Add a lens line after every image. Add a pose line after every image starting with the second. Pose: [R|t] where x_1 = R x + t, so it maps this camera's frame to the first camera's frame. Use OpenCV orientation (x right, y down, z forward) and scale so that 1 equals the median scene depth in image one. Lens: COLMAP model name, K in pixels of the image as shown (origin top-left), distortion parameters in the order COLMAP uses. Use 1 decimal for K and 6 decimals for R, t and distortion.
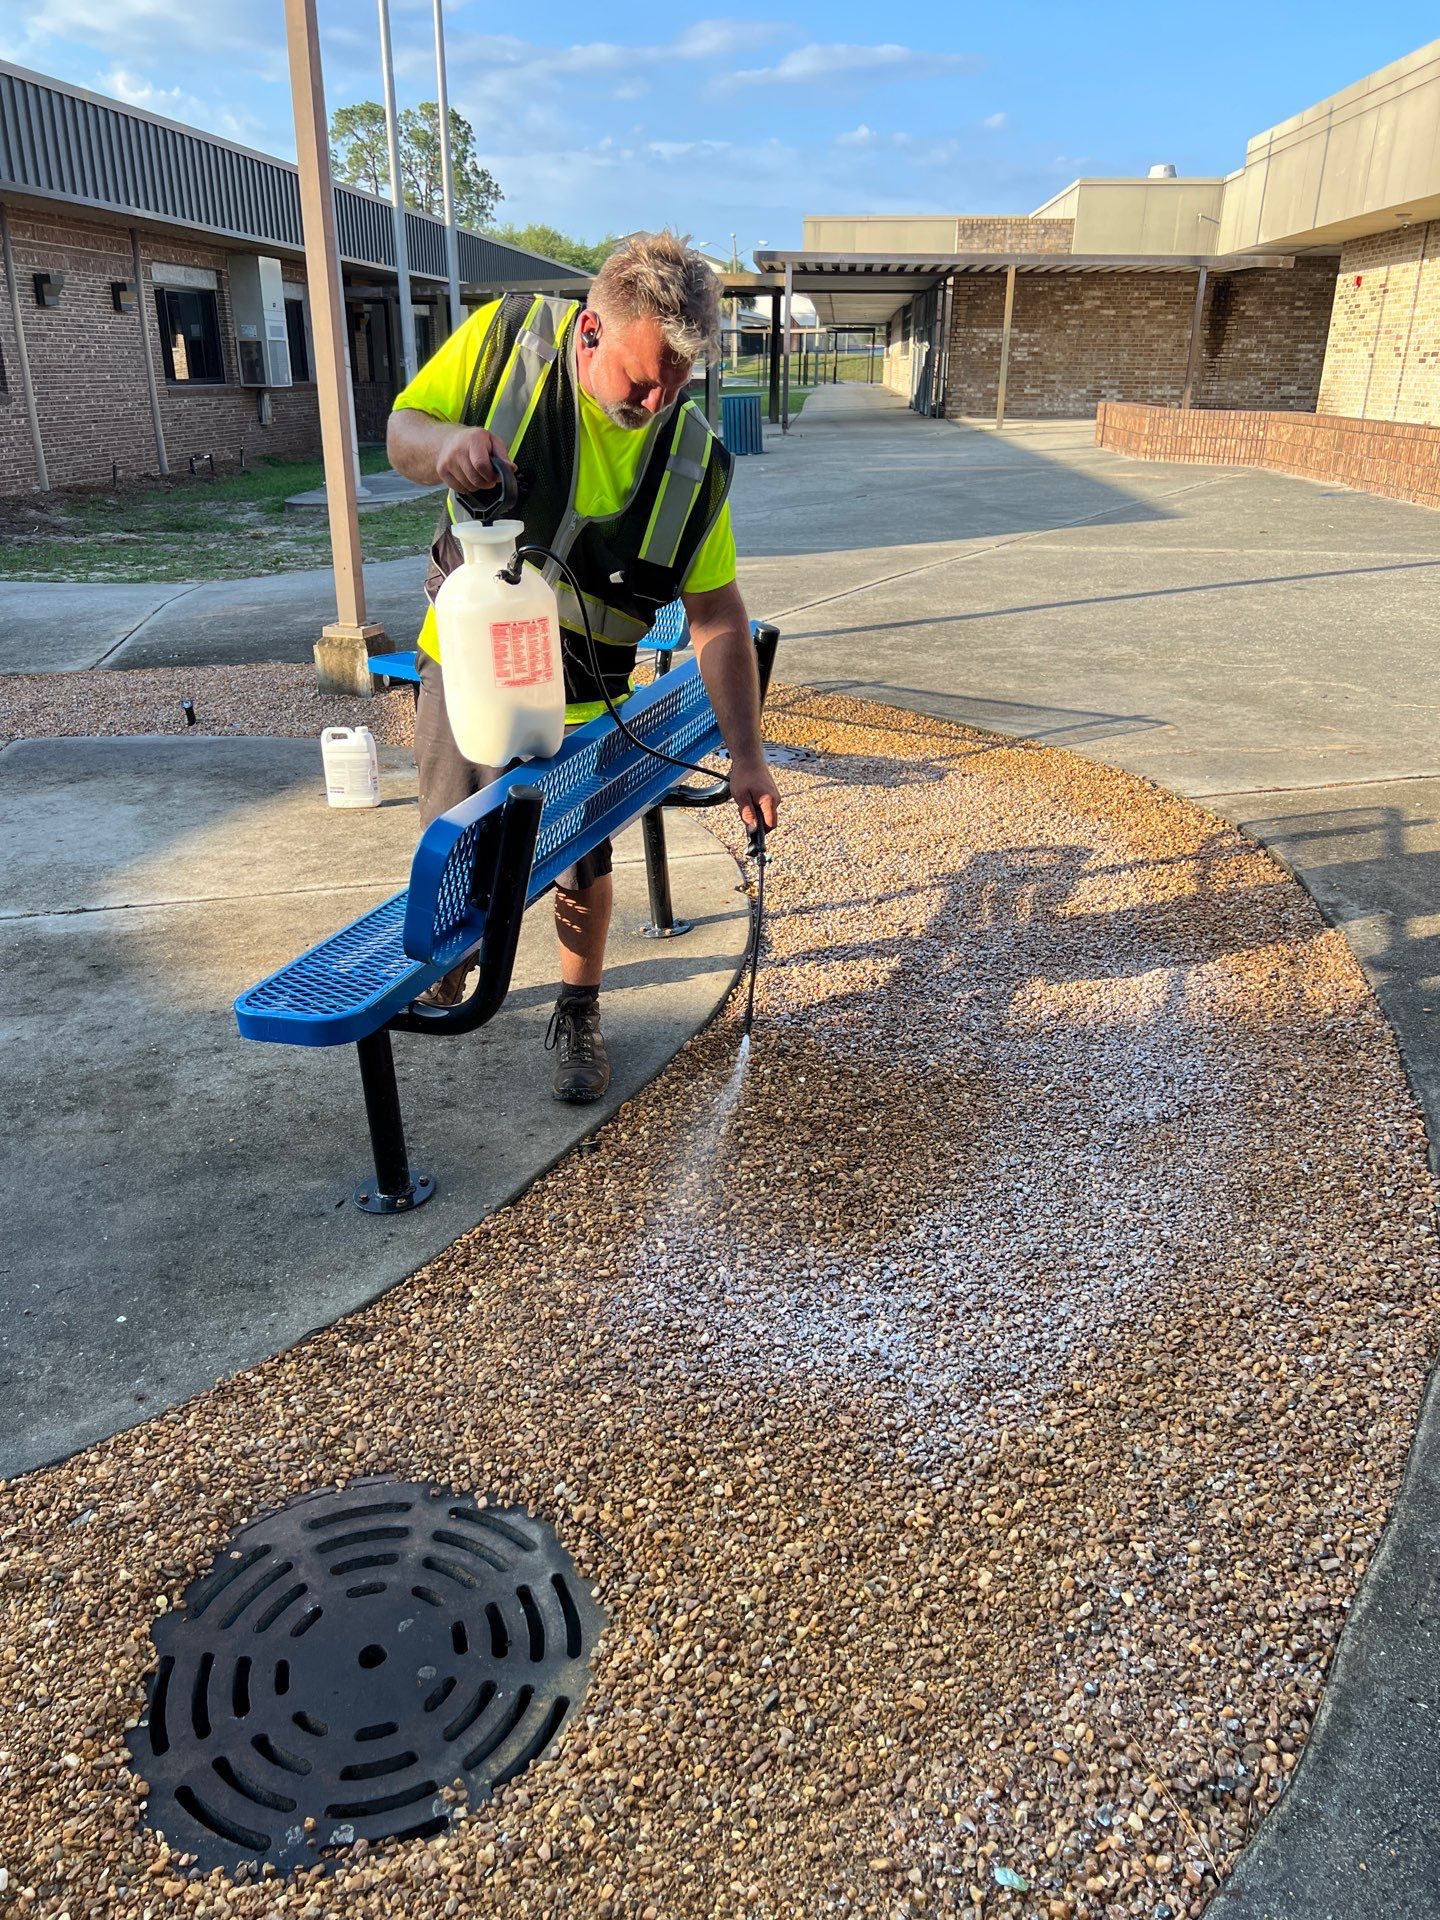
lens RADIAL K [[1493.8, 0, 709.5], [0, 1493.8, 1012.6], [0, 0, 1]] dist [0.164438, -0.227136]
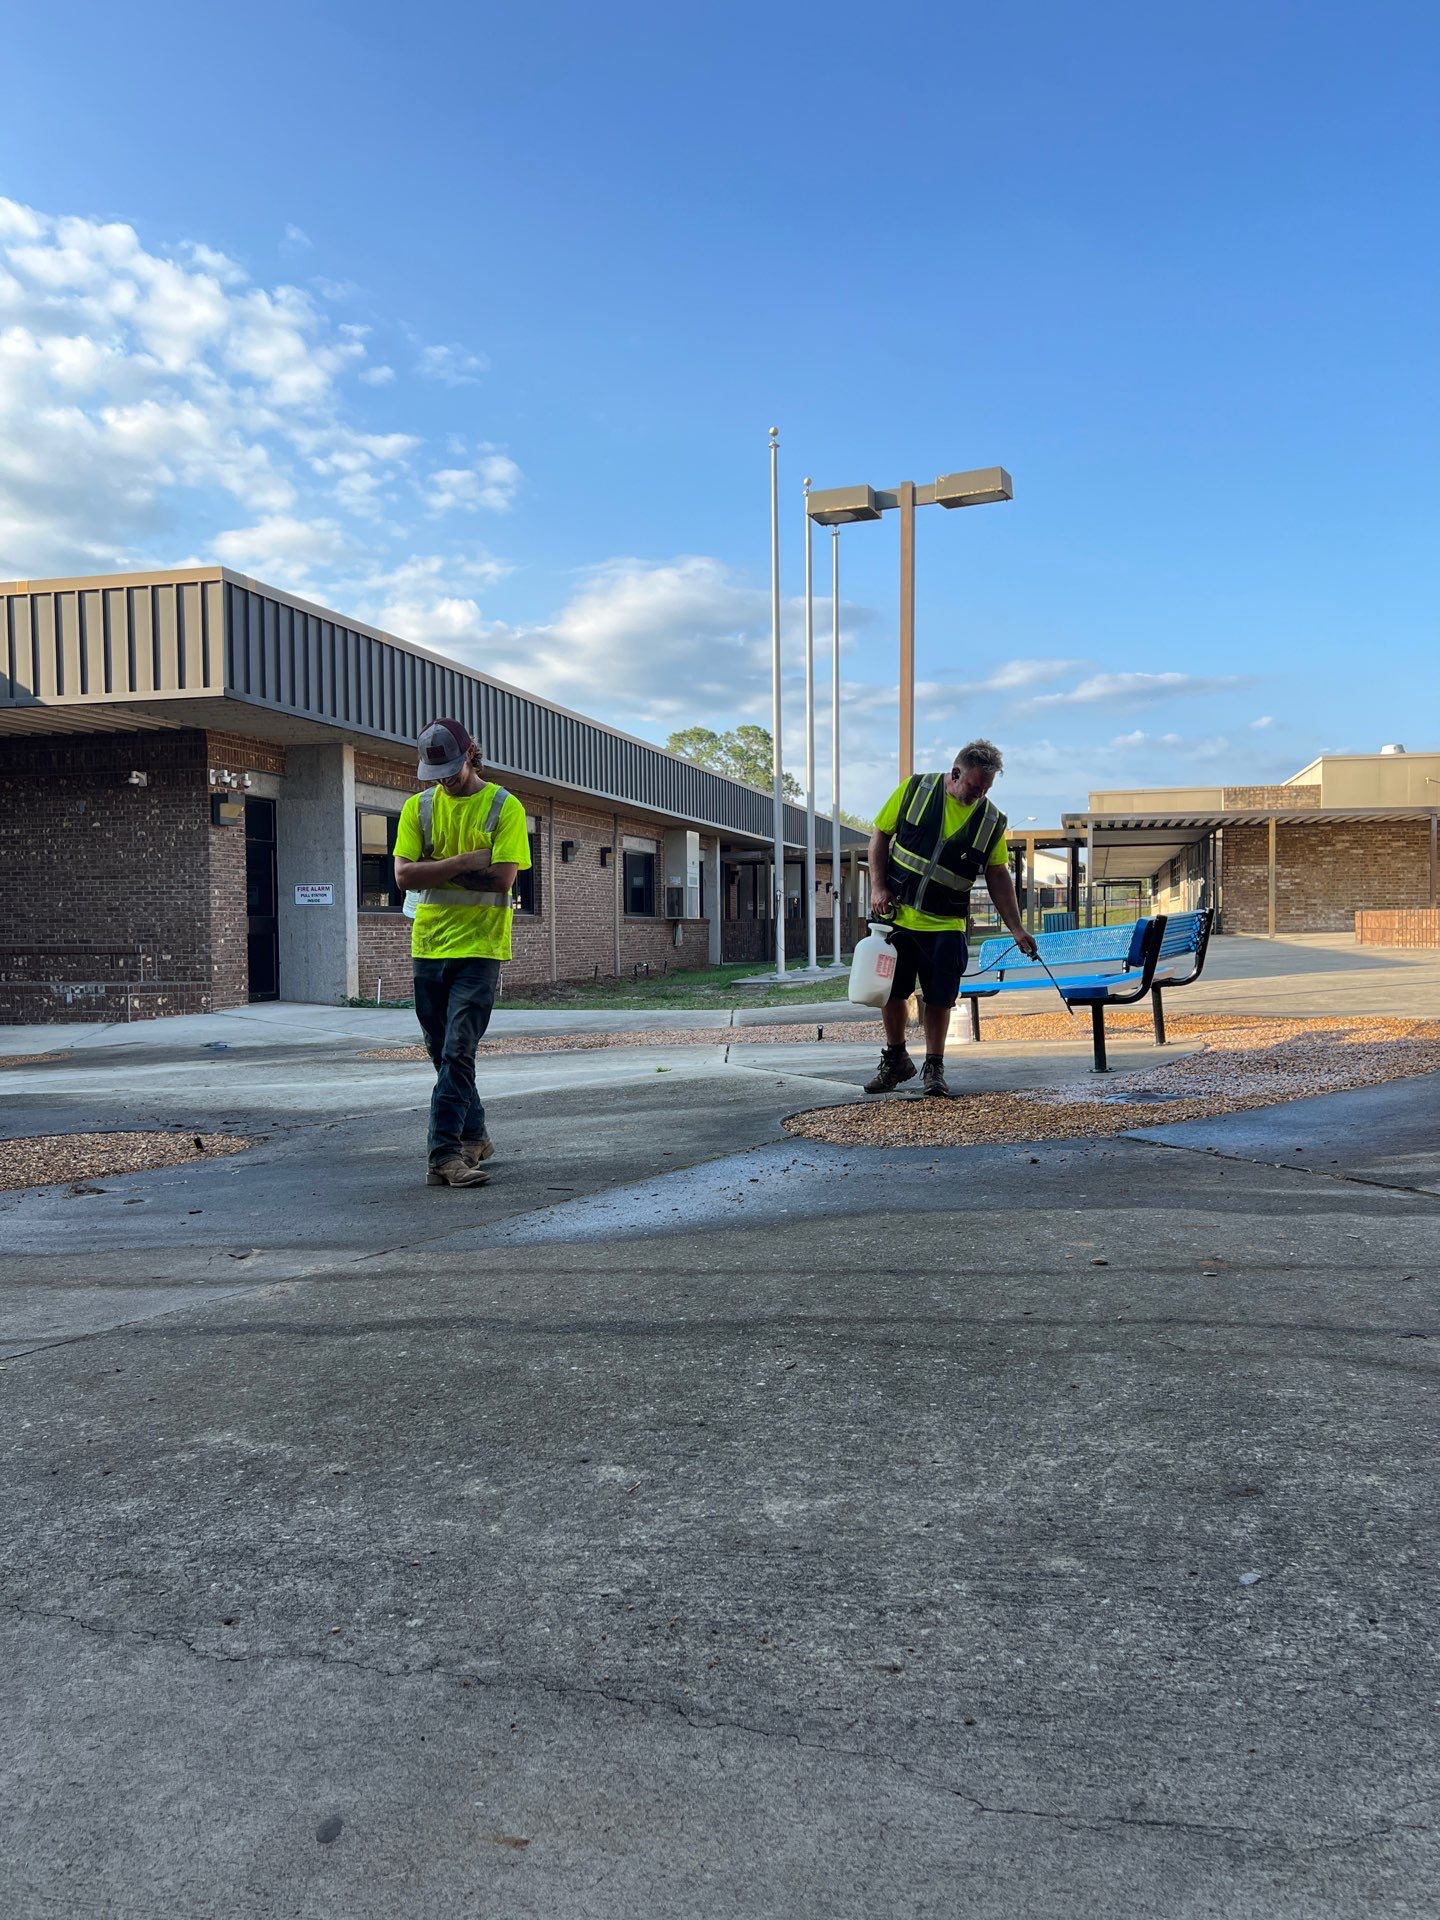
lens RADIAL K [[1474.0, 0, 720.0], [0, 1474.0, 960.0], [0, 0, 1]] dist [0.015472, -0.005422]
pose [[0.984242, -0.014026, -0.176268, -0.034368], [-0.051325, 0.931274, -0.360686, 0.076646], [0.169213, 0.364049, 0.915879, -0.134702]]
